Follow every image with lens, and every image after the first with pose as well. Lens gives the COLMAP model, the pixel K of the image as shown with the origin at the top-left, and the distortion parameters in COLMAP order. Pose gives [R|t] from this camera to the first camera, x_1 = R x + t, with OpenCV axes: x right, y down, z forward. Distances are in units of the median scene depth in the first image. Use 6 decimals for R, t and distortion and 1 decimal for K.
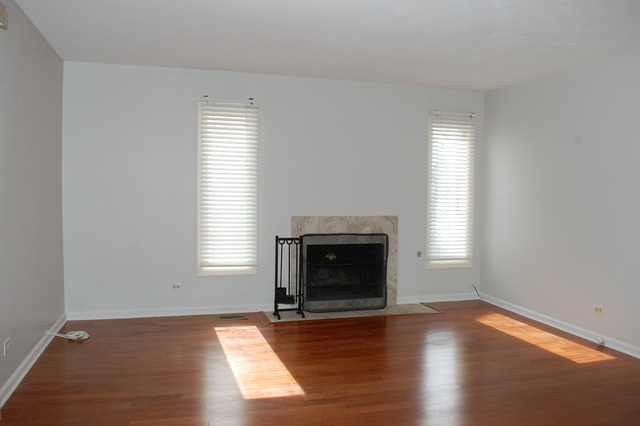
lens RADIAL K [[506.2, 0, 339.6], [0, 506.2, 211.0], [0, 0, 1]] dist [-0.091733, 0.004080]
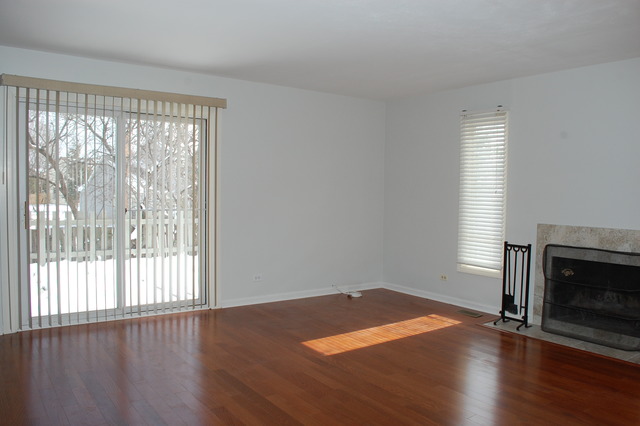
lens RADIAL K [[506.2, 0, 339.6], [0, 506.2, 211.0], [0, 0, 1]] dist [-0.091733, 0.004080]
pose [[0.328465, 0.031348, -0.943996, 0.654100], [-0.047607, 0.998728, 0.016600, -0.010607], [0.943316, 0.039489, 0.329539, 0.349646]]
